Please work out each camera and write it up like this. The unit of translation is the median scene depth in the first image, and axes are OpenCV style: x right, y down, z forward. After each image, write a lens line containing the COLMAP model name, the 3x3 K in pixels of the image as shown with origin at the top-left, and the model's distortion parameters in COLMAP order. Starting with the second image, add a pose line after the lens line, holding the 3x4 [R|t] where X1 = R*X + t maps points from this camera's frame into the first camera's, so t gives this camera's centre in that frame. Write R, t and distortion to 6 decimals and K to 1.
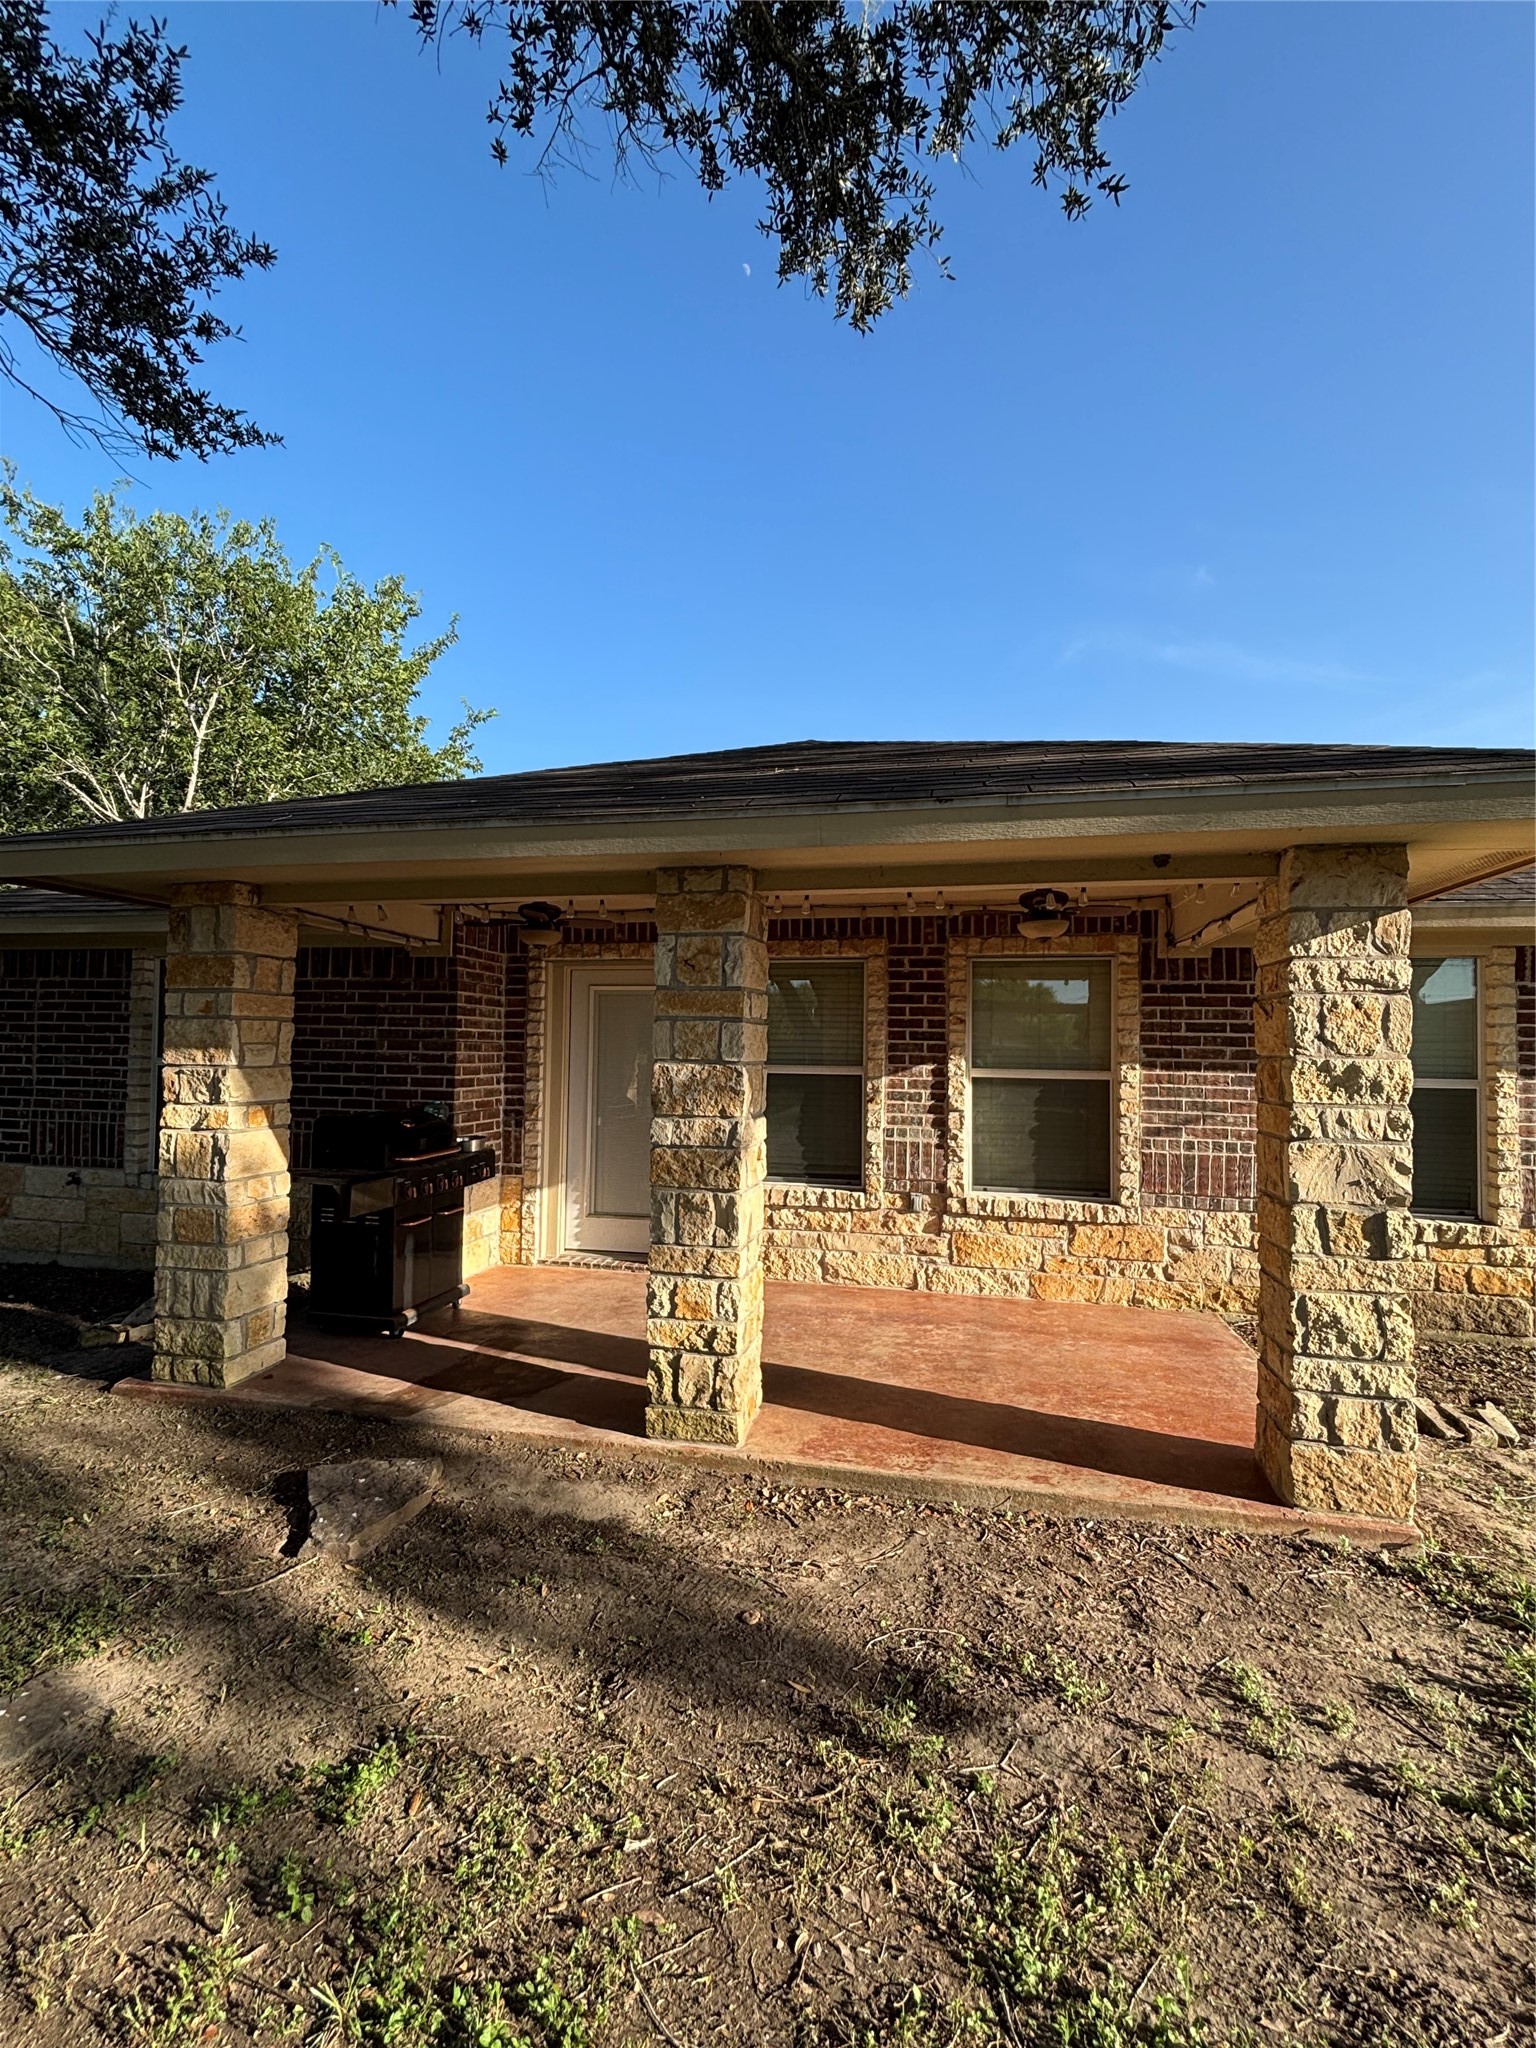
lens RADIAL K [[891.5, 0, 762.6], [0, 891.5, 1018.1], [0, 0, 1]] dist [-0.006047, -0.000173]
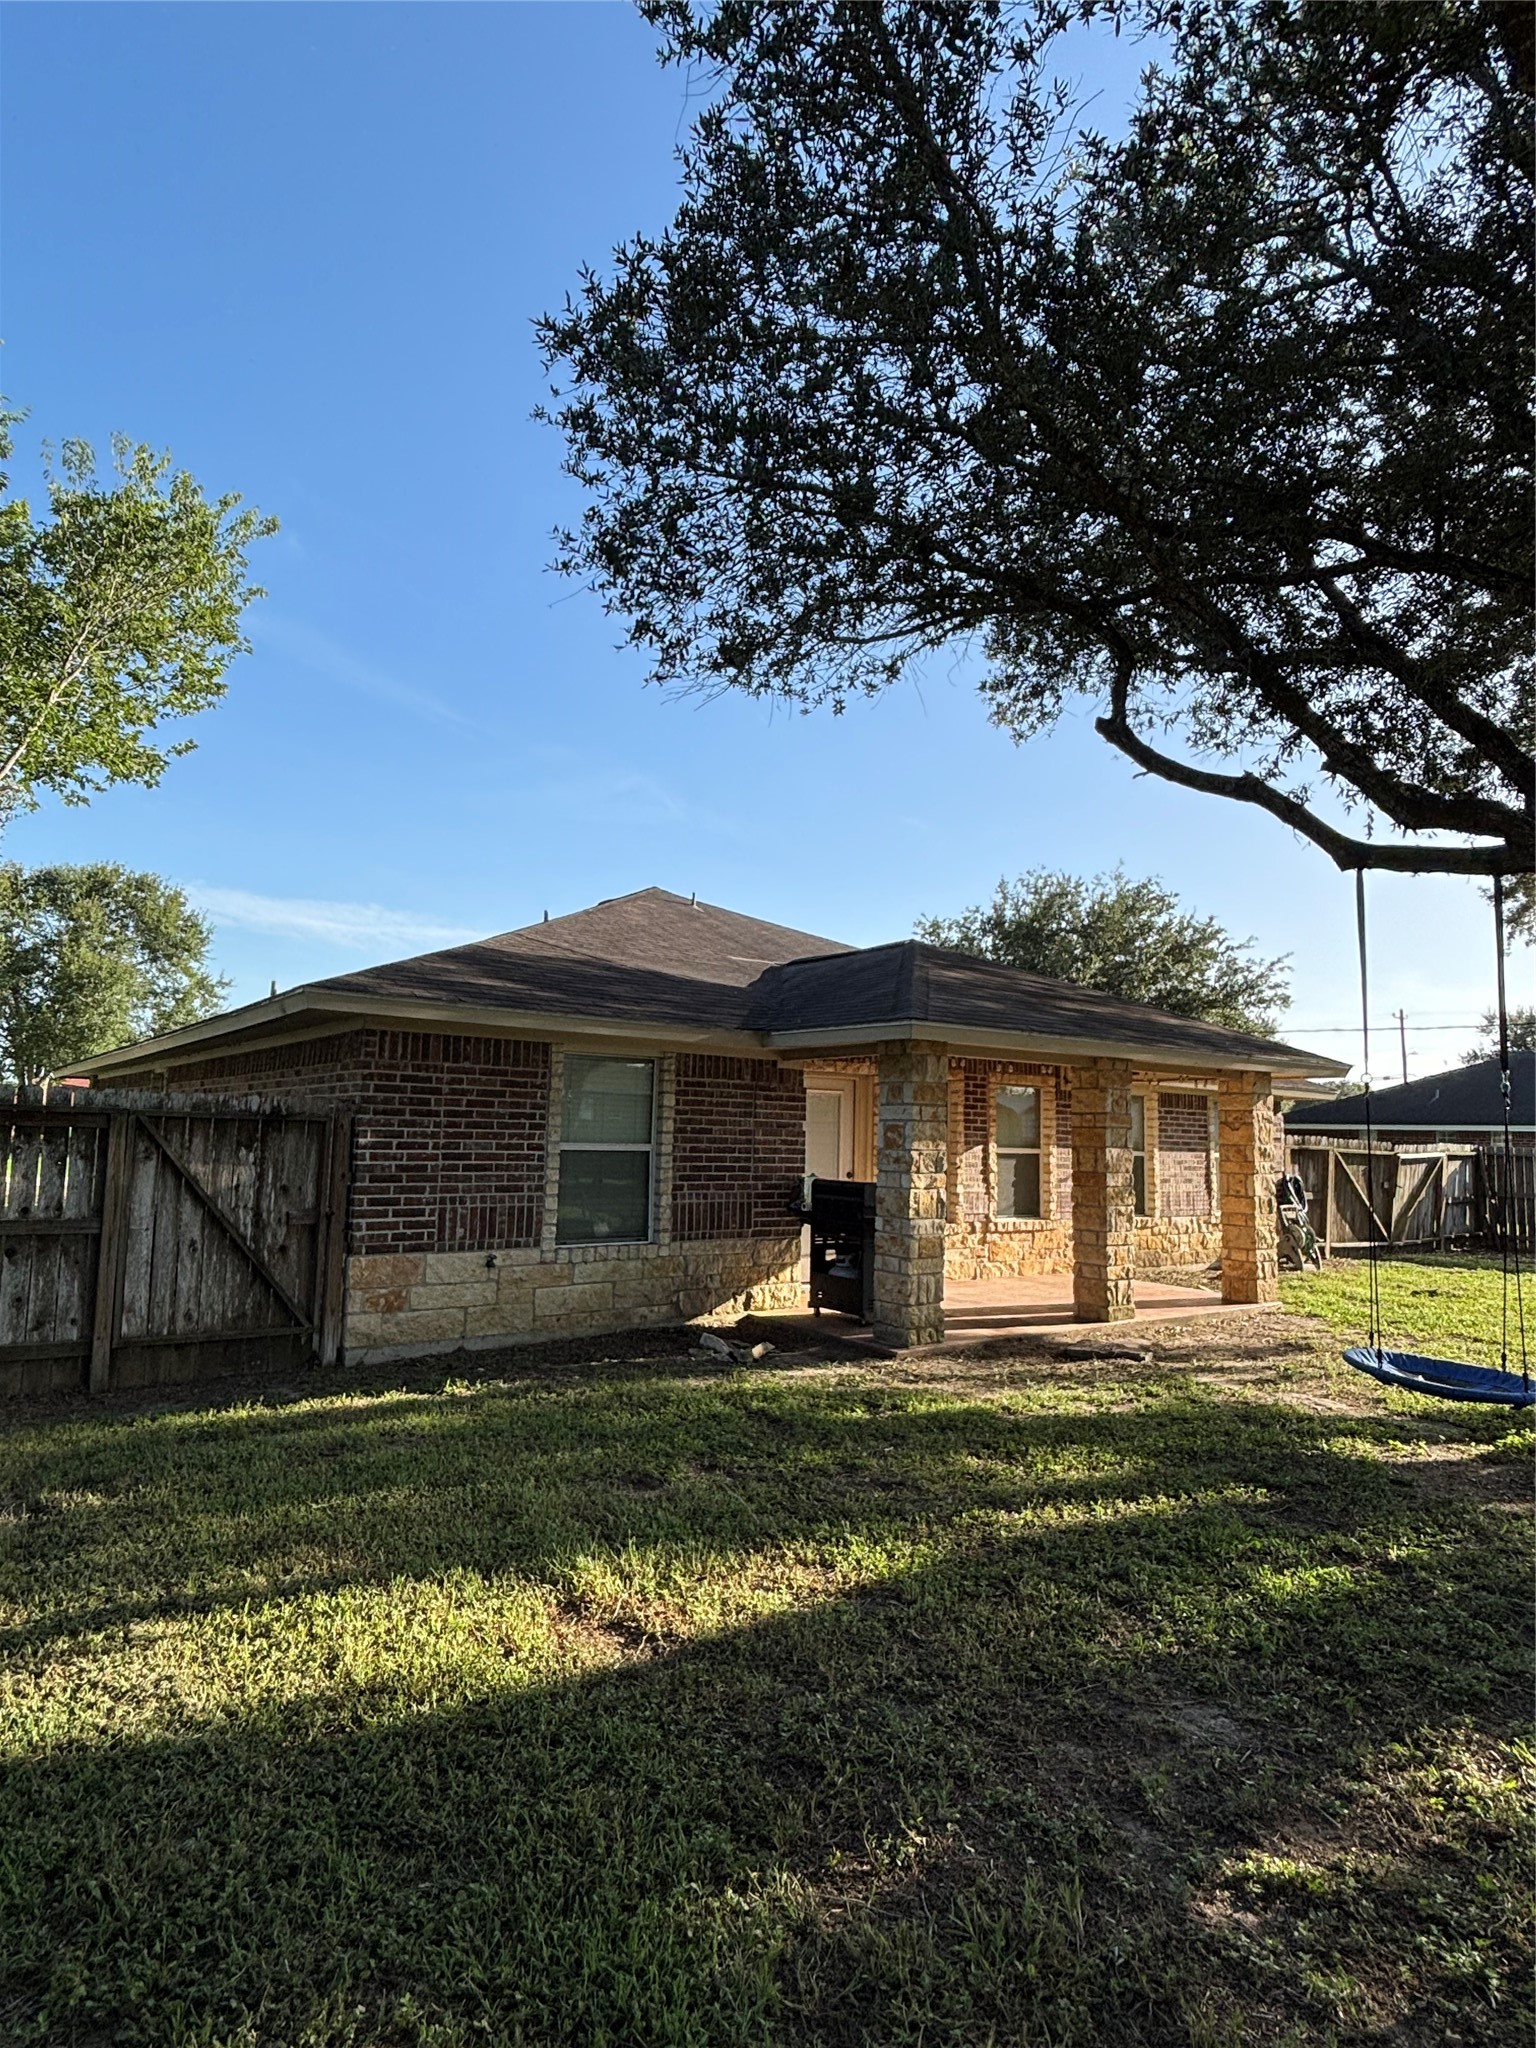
lens RADIAL K [[1091.5, 0, 766.4], [0, 1091.5, 1024.7], [0, 0, 1]] dist [0.006883, 0.000180]
pose [[0.661747, 0.077662, 0.745694, -1.697867], [-0.038458, 0.996827, -0.069687, -0.018608], [-0.748740, 0.017437, 0.662634, -0.092931]]
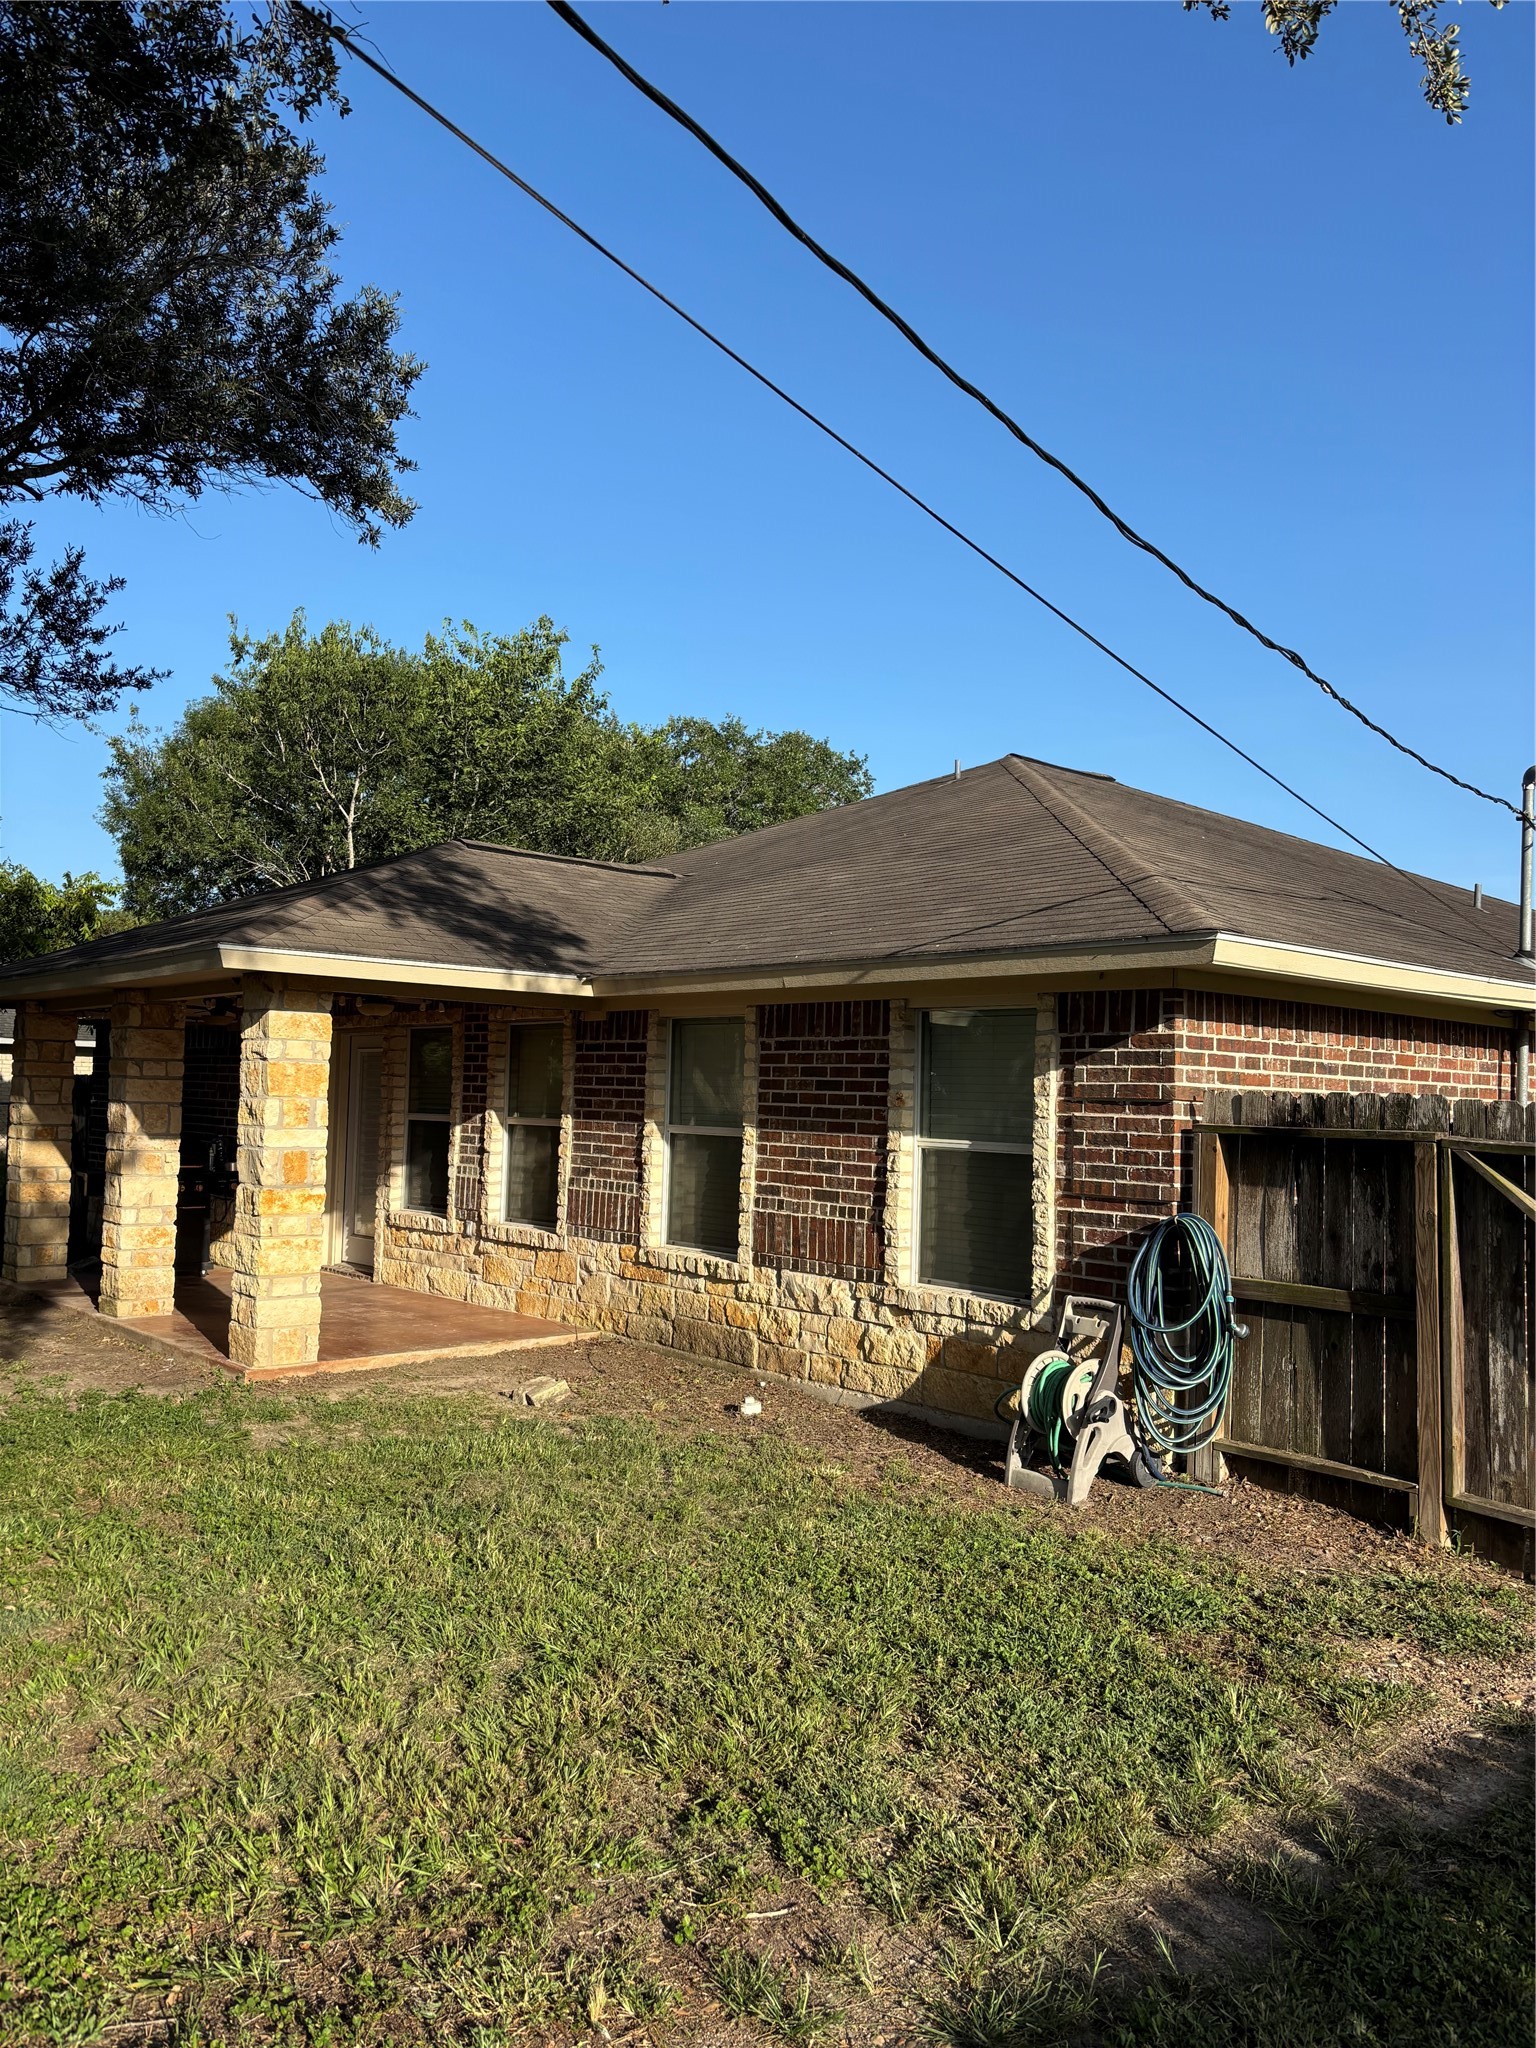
lens RADIAL K [[1571.1, 0, 771.9], [0, 1571.1, 1020.8], [0, 0, 1]] dist [0.033621, -0.001517]
pose [[0.804757, -0.025024, -0.593077, 1.780299], [0.002578, 0.999249, -0.038665, 0.010790], [0.593599, 0.029587, 0.804217, -0.474848]]
